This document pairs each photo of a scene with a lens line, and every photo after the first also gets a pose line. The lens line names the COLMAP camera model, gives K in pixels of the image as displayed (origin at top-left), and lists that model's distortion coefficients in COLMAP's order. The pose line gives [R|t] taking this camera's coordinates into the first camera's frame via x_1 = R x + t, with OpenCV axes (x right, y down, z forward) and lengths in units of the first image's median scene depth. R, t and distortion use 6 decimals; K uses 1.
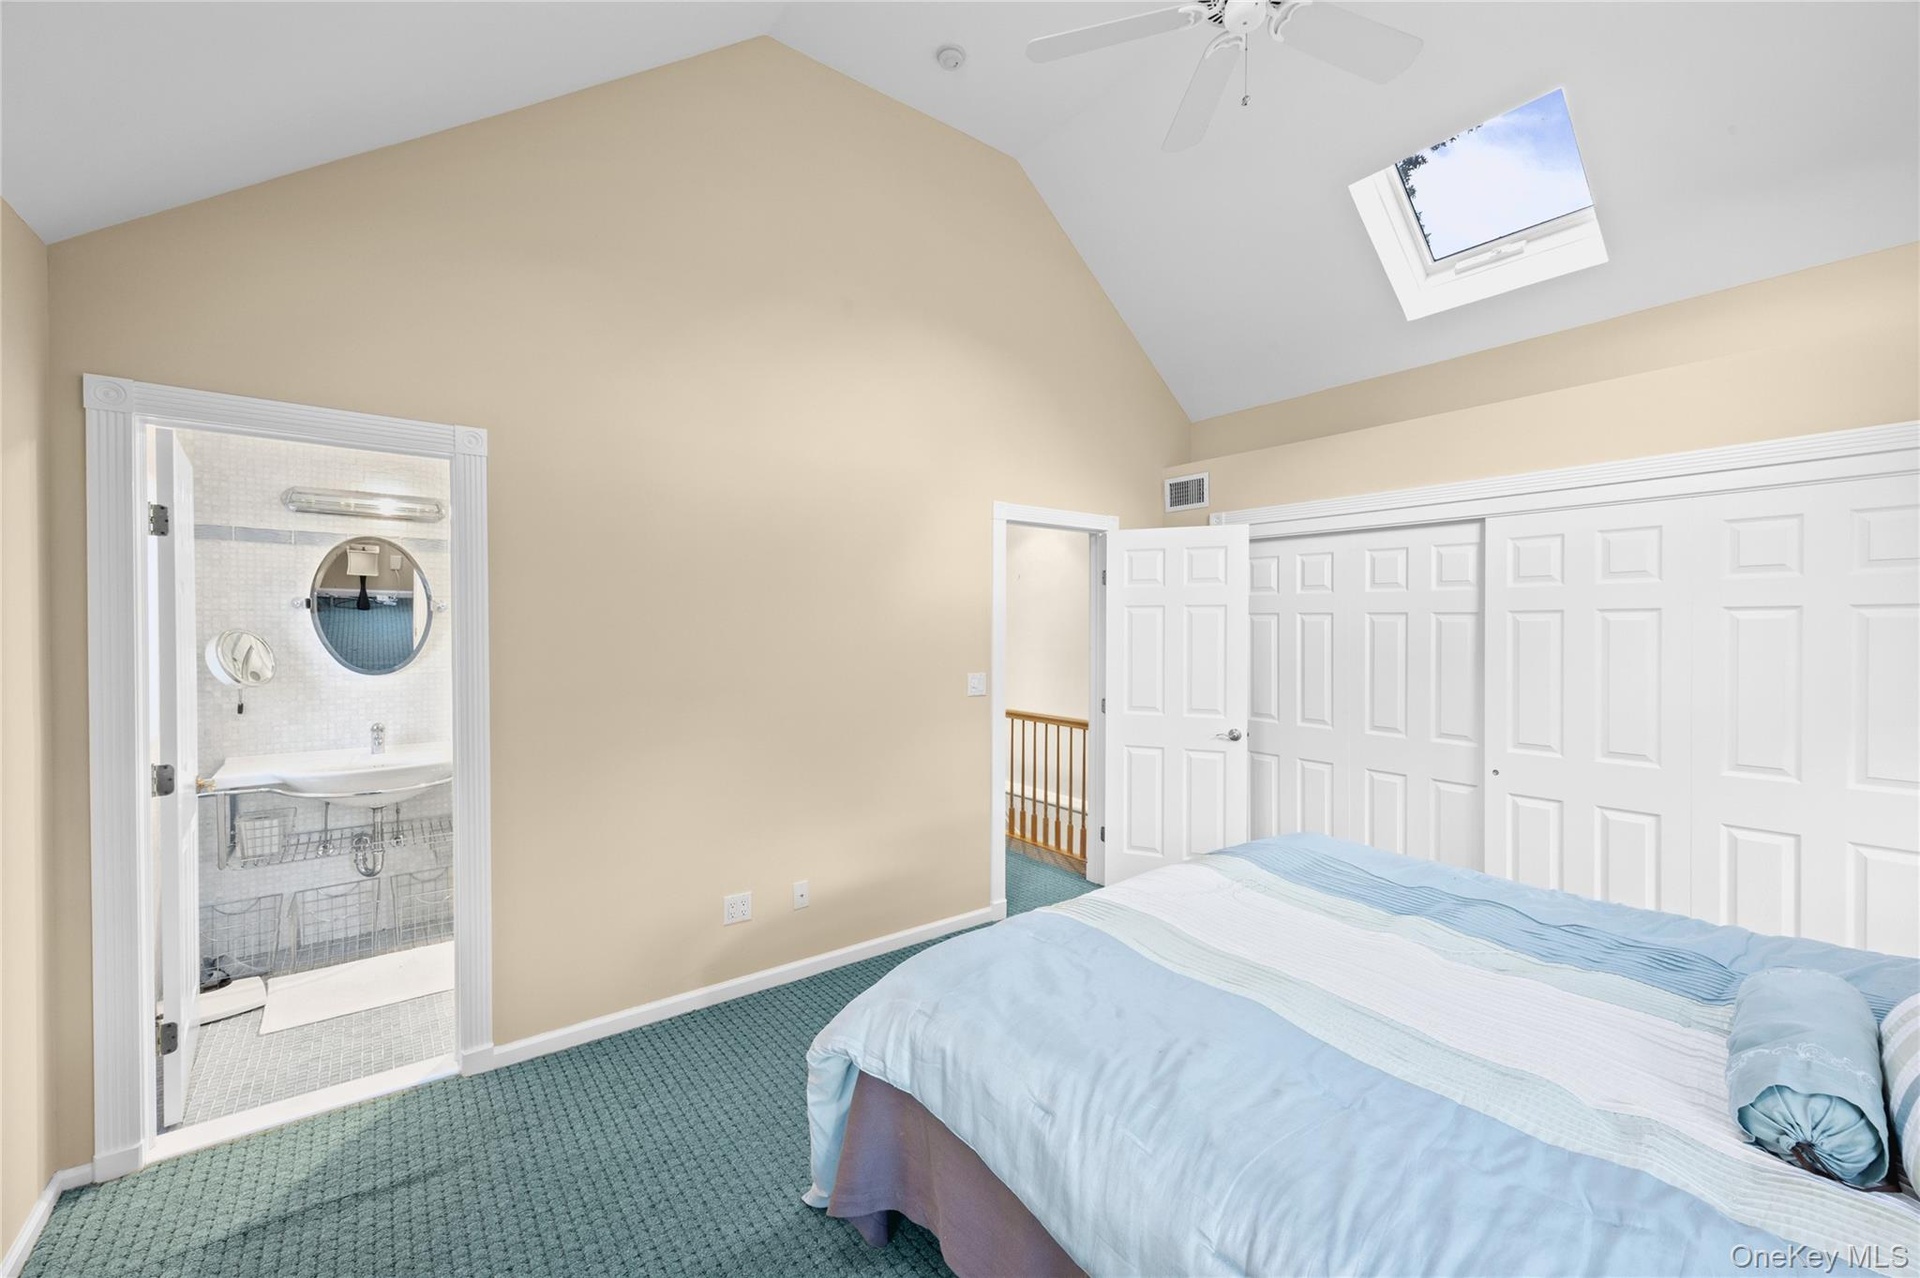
lens RADIAL K [[777.0, 0, 960.0], [0, 777.0, 639.0], [0, 0, 1]] dist [0.006370, 0.000145]
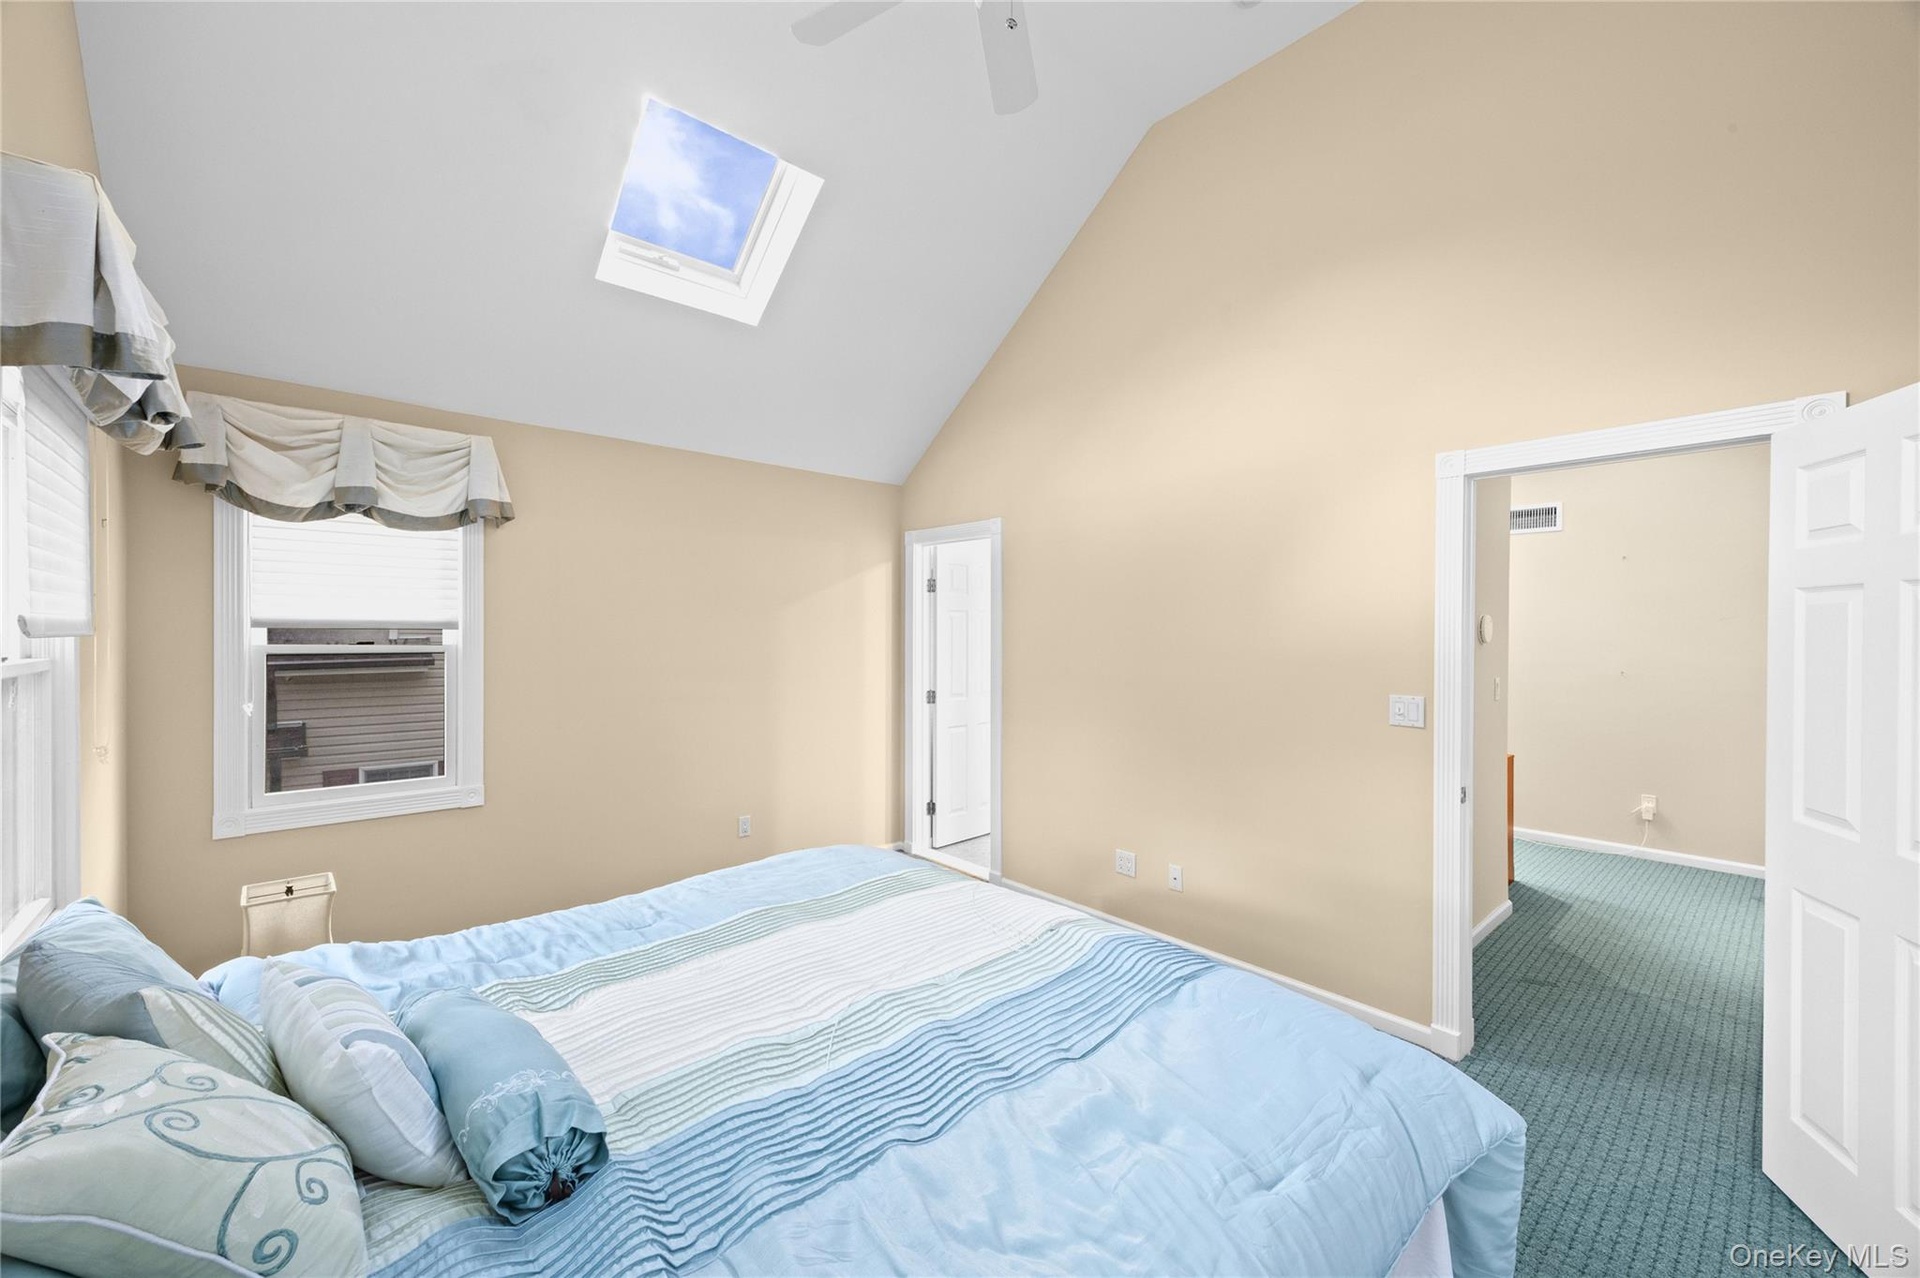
lens RADIAL K [[777.0, 0, 960.0], [0, 777.0, 639.0], [0, 0, 1]] dist [0.006370, 0.000145]
pose [[0.057903, 0.012232, -0.998247, 0.888682], [-0.013866, 0.999838, 0.011447, -0.014205], [0.998226, 0.013179, 0.058063, 0.653202]]
